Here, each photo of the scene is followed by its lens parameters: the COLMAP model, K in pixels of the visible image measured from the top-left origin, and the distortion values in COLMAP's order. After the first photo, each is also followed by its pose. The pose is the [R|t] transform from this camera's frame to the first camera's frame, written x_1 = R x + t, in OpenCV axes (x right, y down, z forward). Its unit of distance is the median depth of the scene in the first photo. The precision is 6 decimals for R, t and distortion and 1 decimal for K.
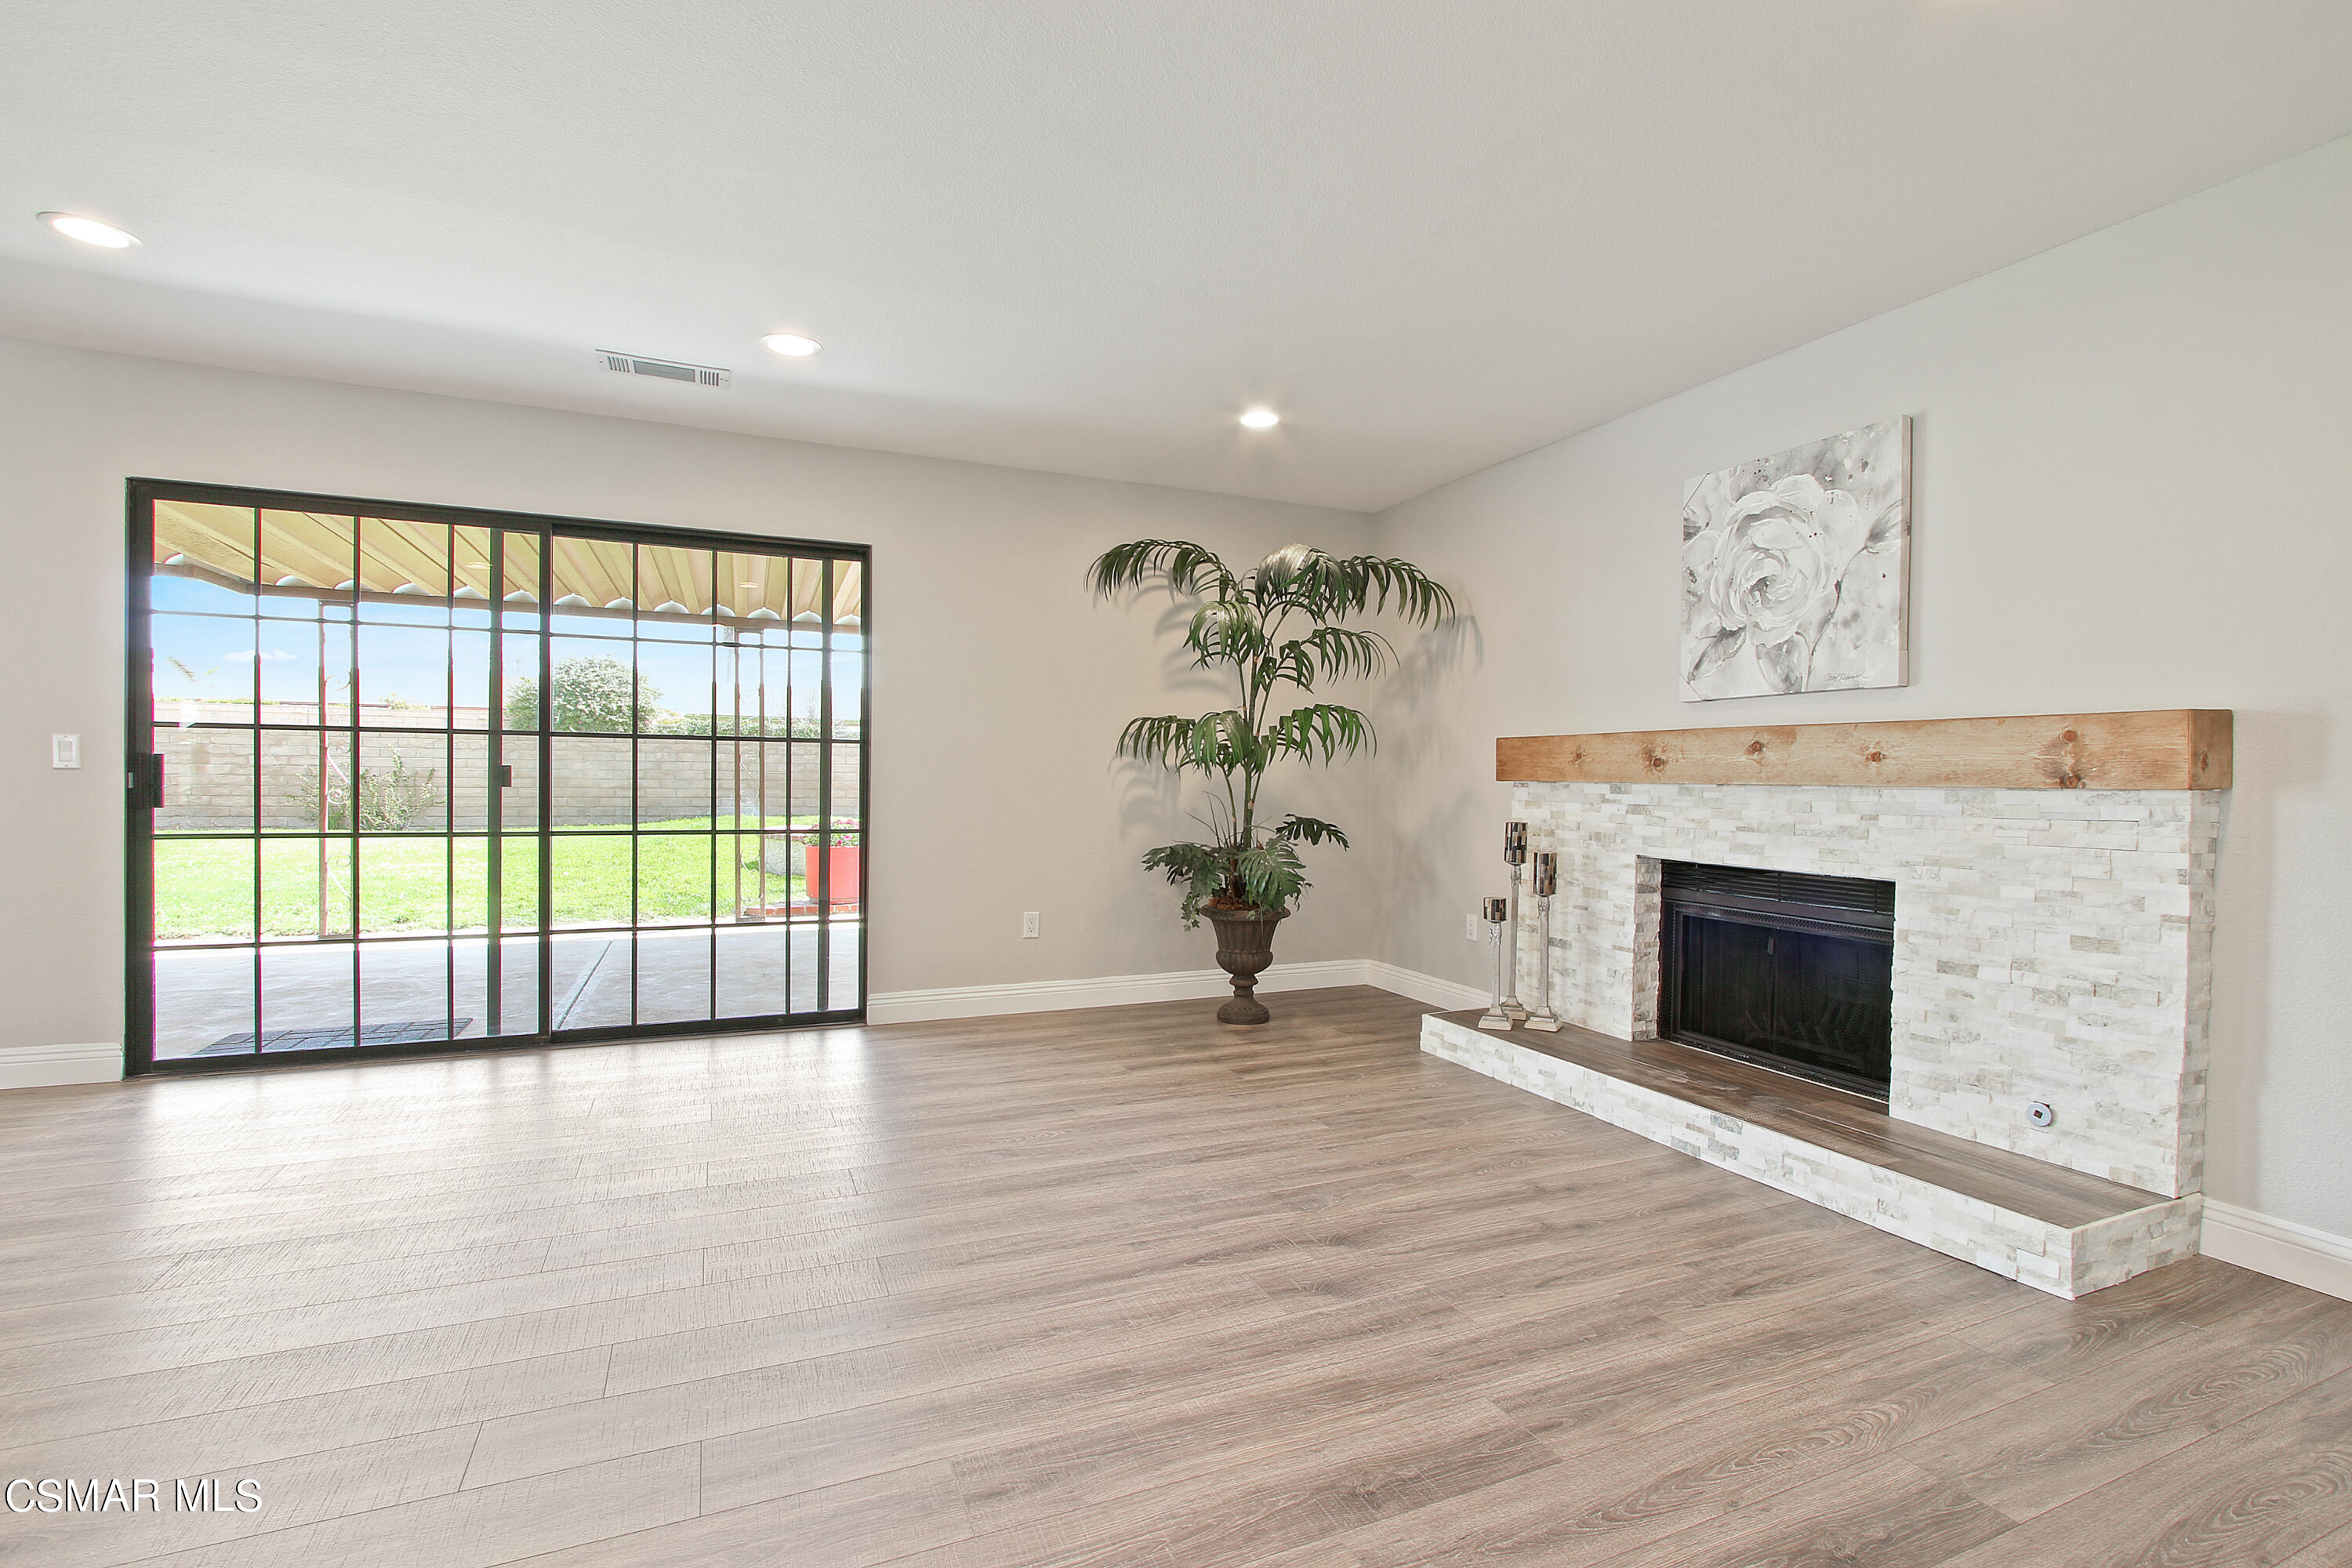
lens RADIAL K [[1076.4, 0, 1198.6], [0, 1076.4, 791.7], [0, 0, 1]] dist [-0.014281, 0.001388]
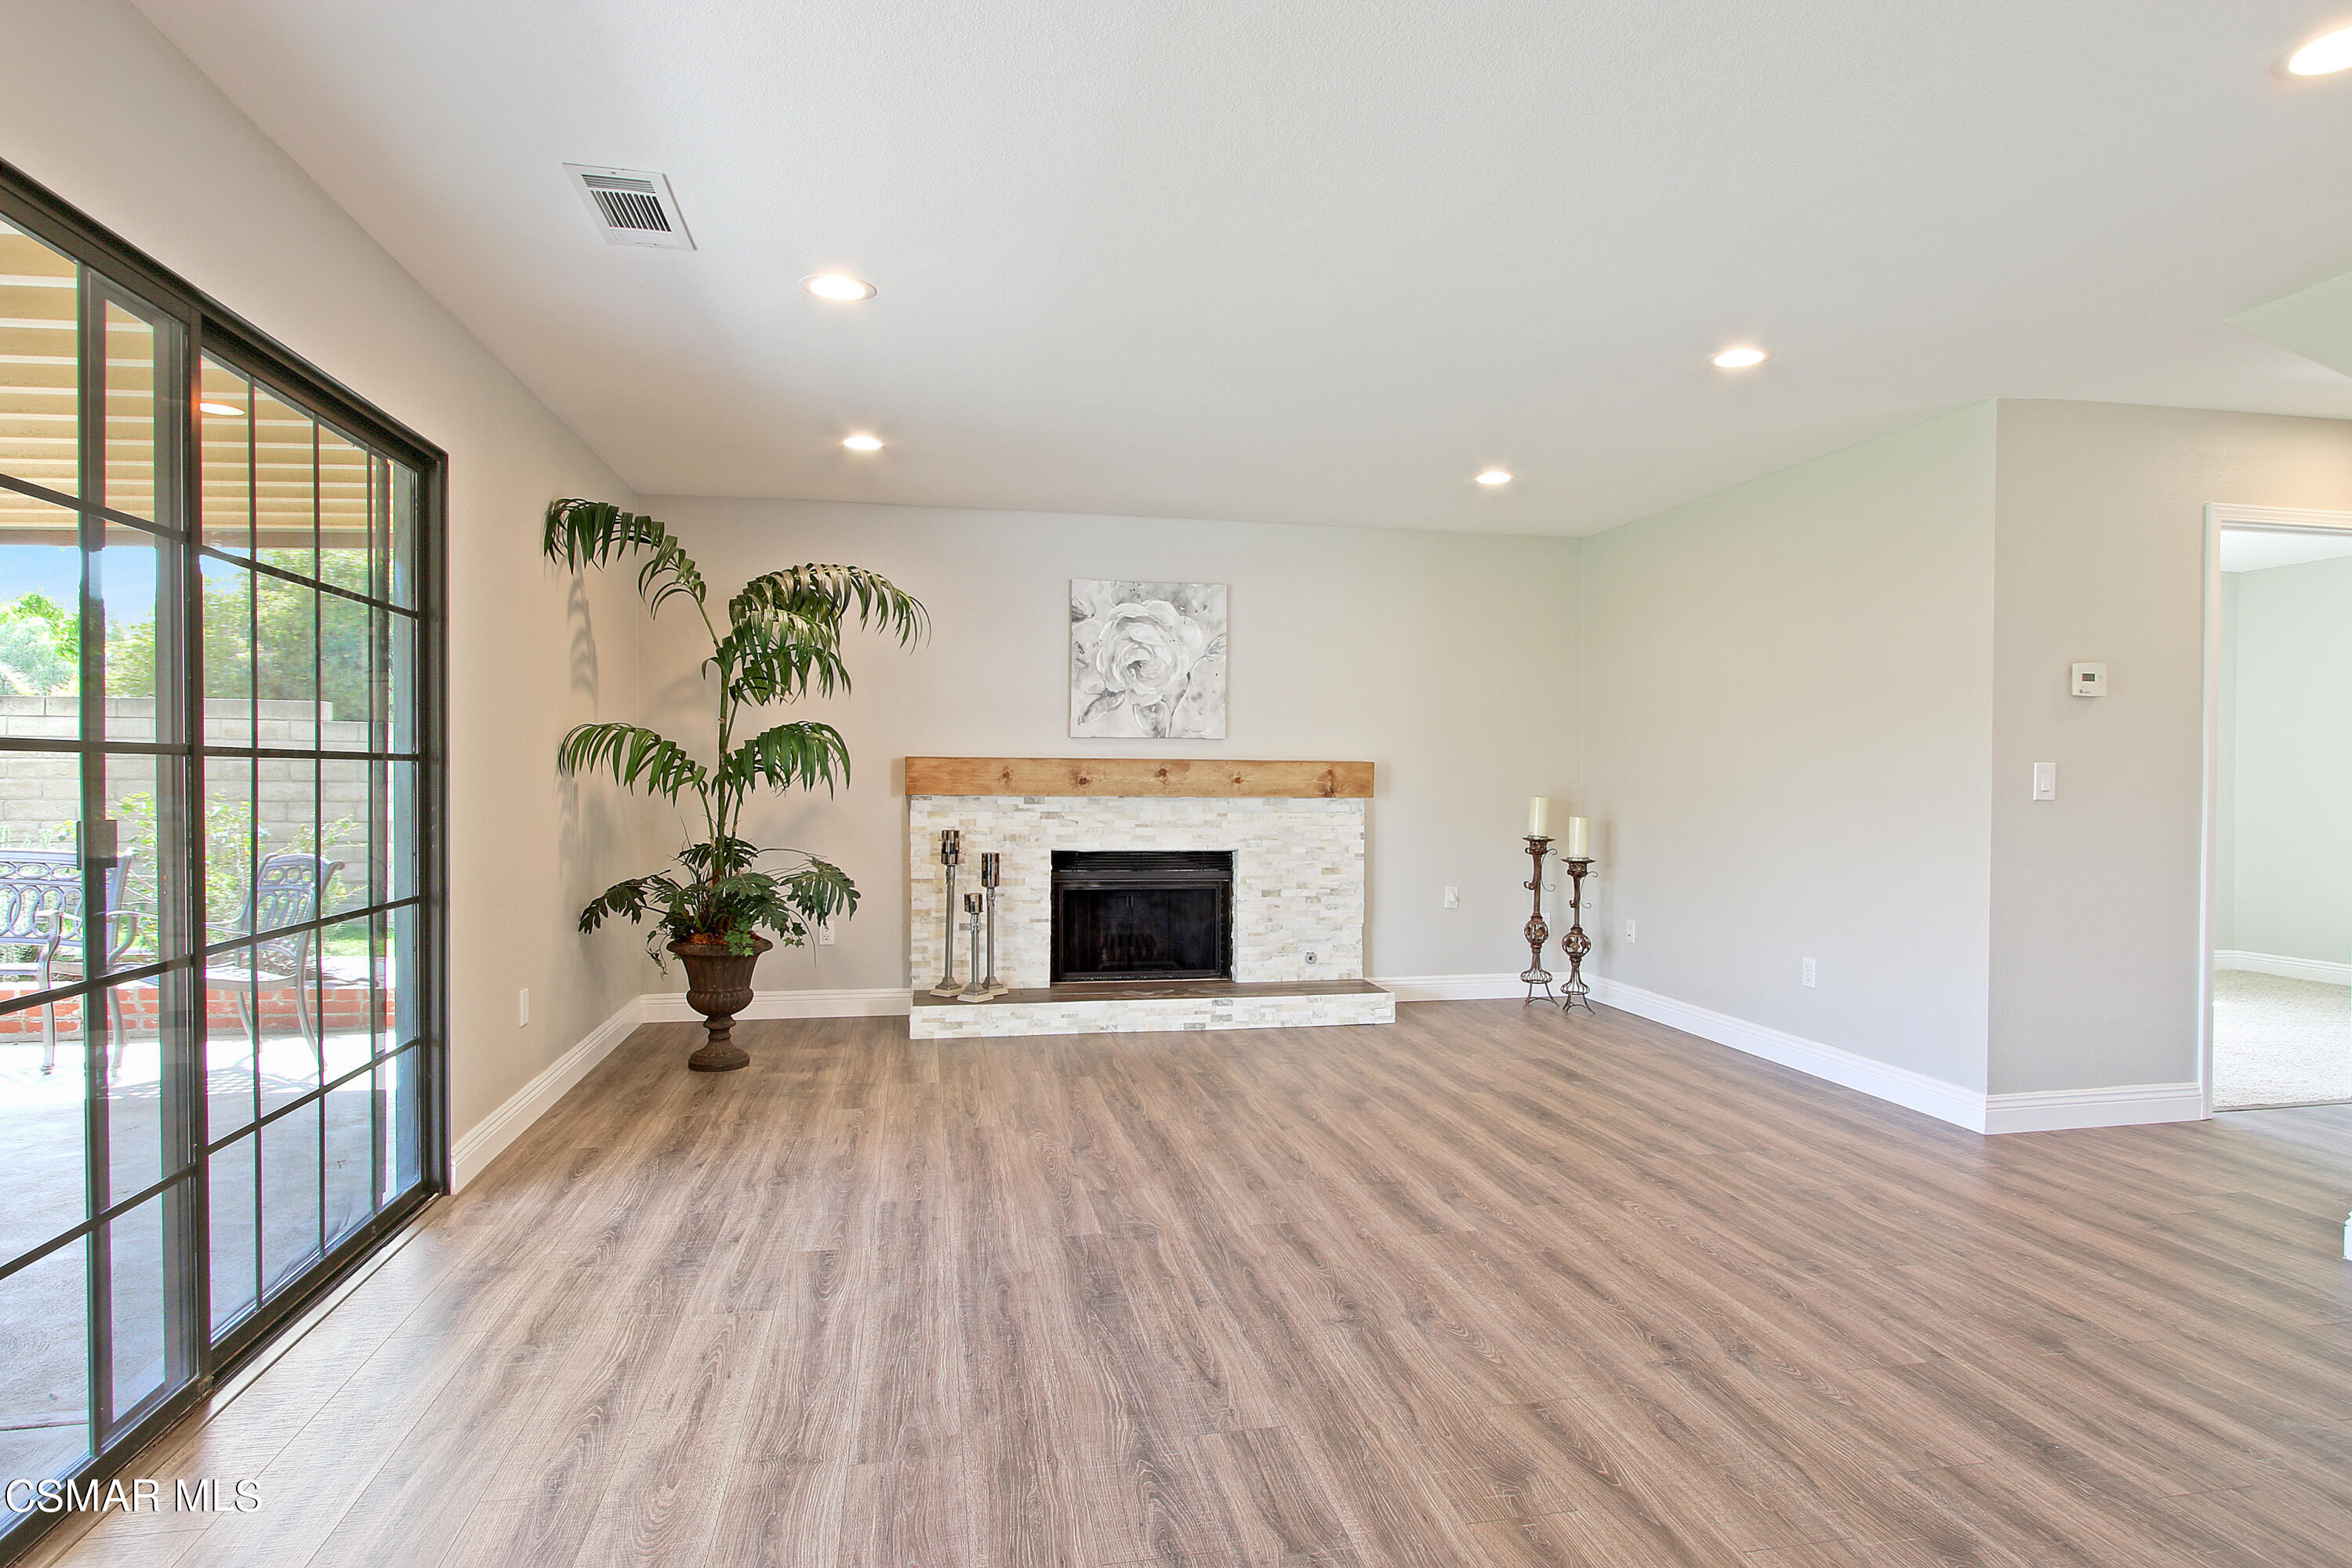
lens RADIAL K [[1296.3, 0, 1186.3], [0, 1296.3, 799.2], [0, 0, 1]] dist [-0.024689, 0.001601]
pose [[0.225458, -0.028740, 0.973829, -1.267140], [0.008268, 0.999585, 0.027586, -0.052908], [-0.974218, 0.001832, 0.225602, 0.517642]]
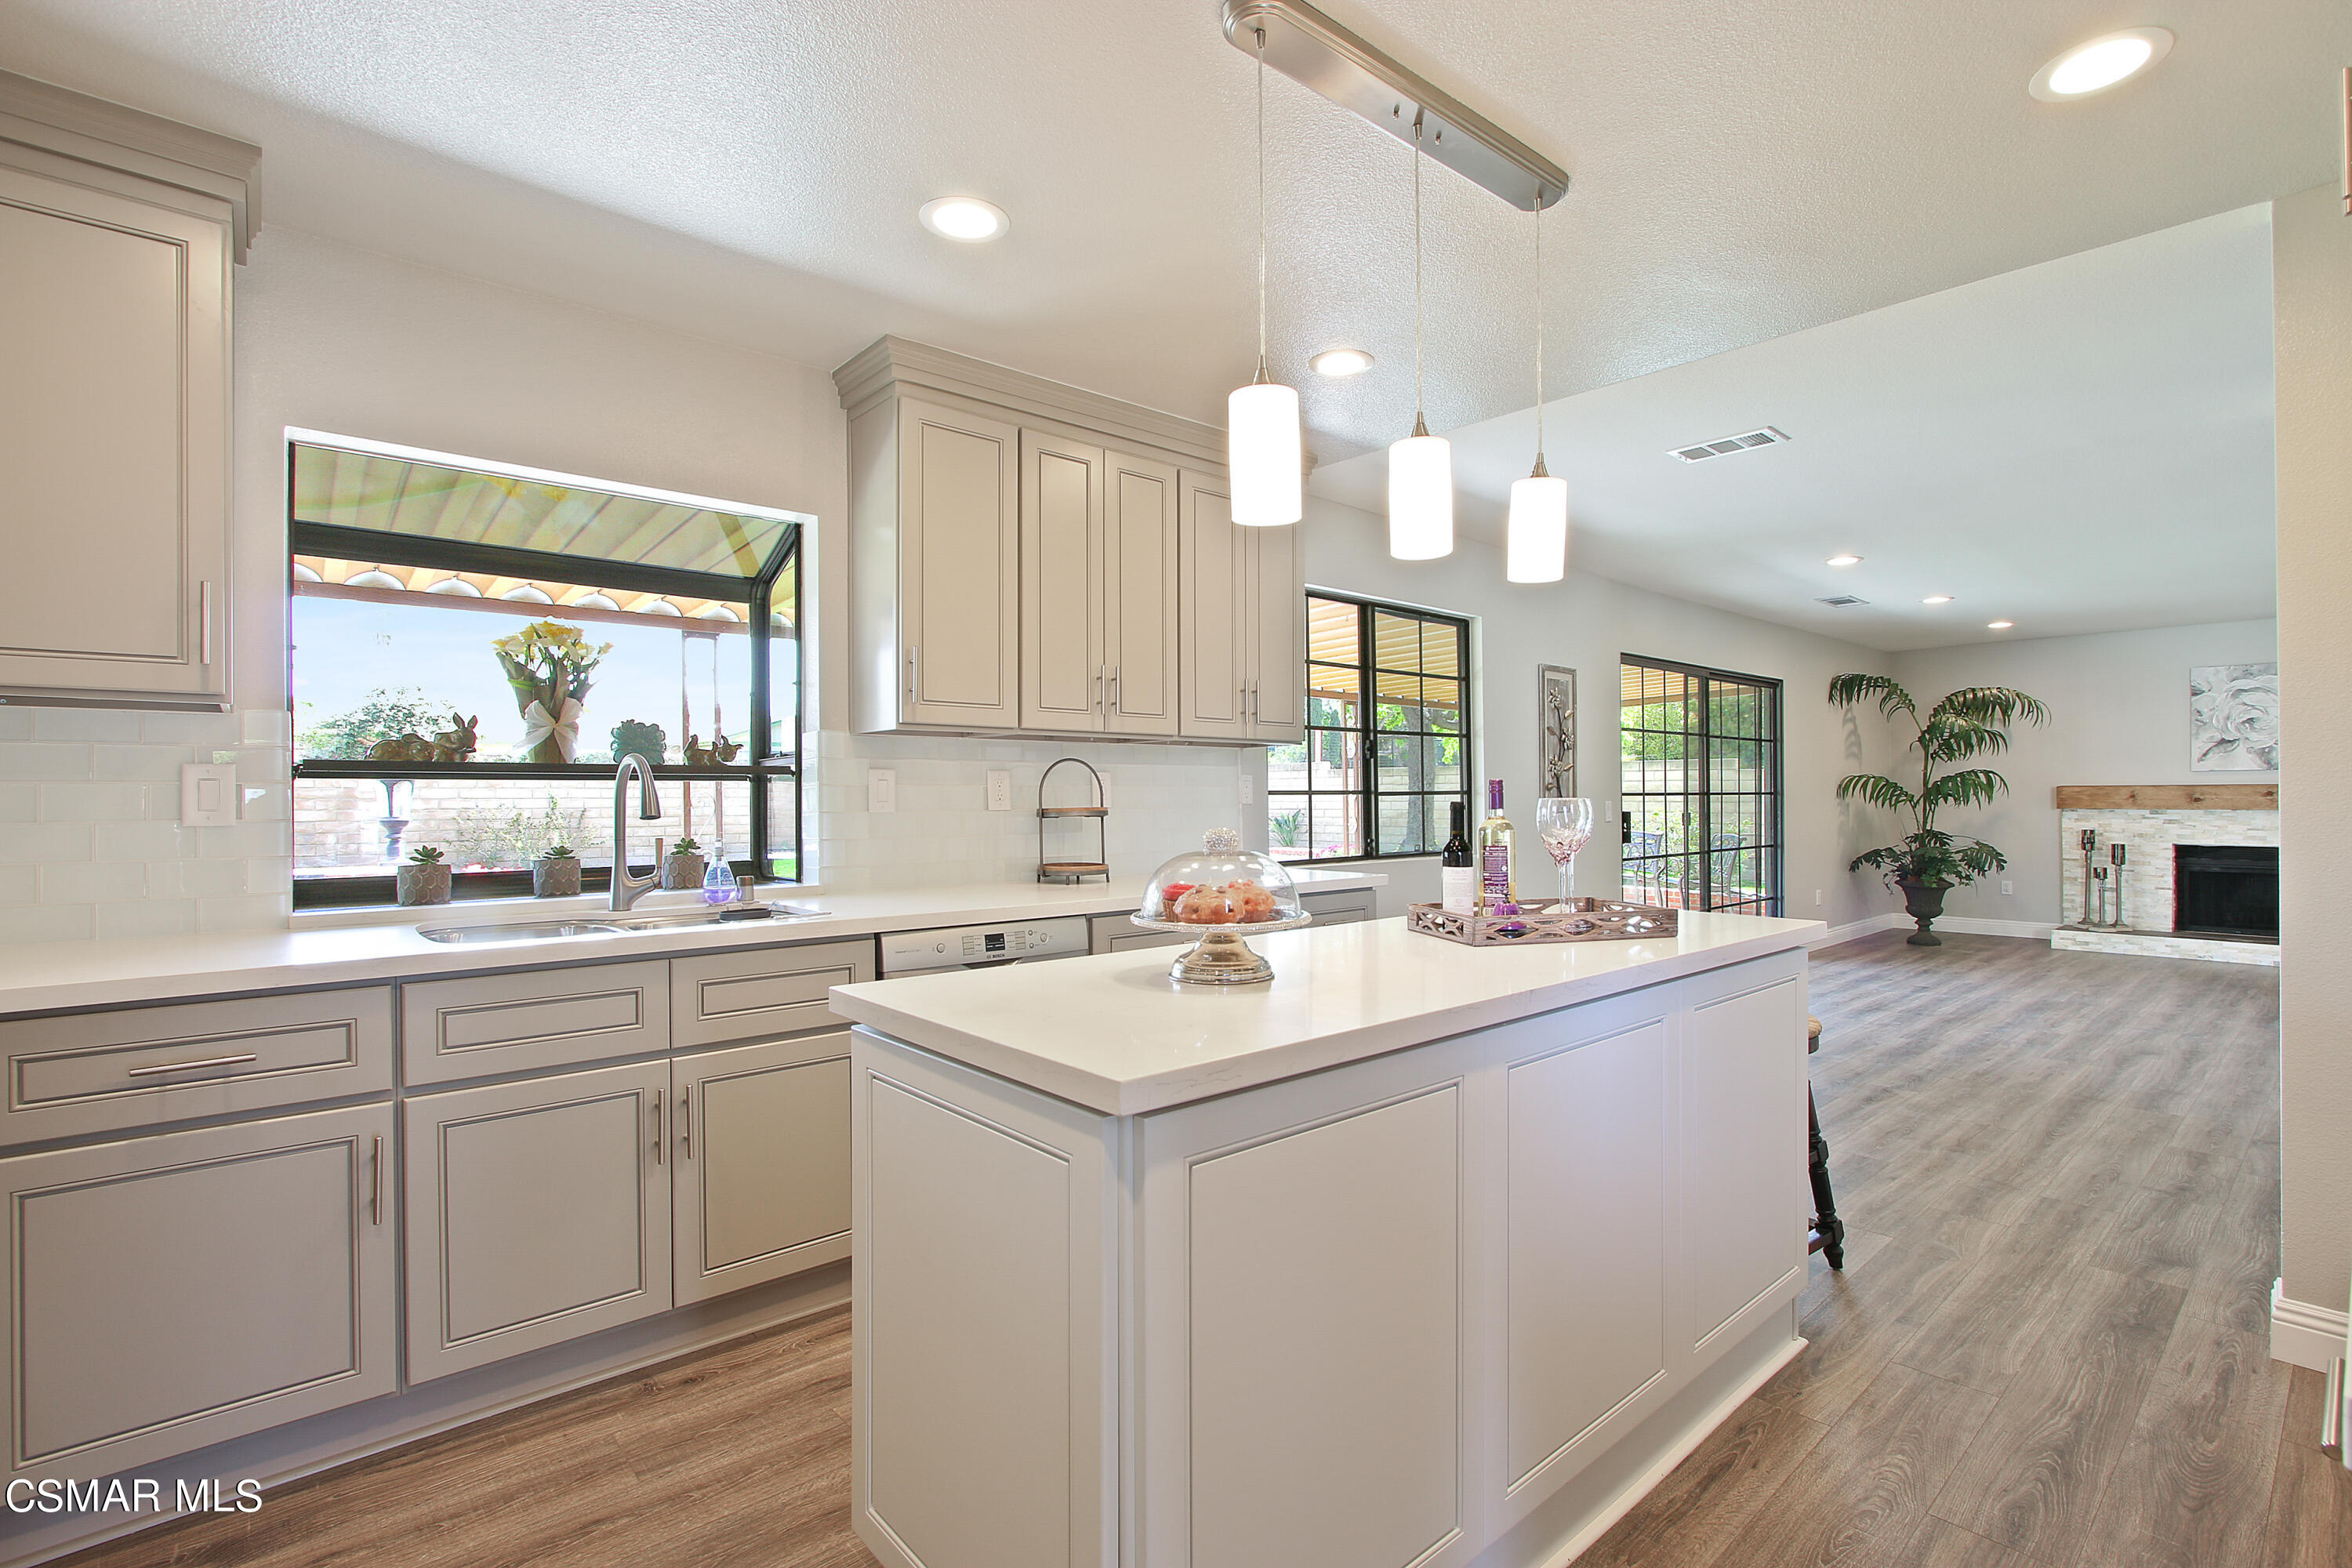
lens RADIAL K [[1076.4, 0, 1198.1], [0, 1076.4, 797.7], [0, 0, 1]] dist [-0.014281, 0.001388]
pose [[0.956419, -0.017938, 0.291446, -2.253150], [0.021047, 0.999750, -0.007536, -0.061782], [-0.291238, 0.013341, 0.956558, -0.491986]]
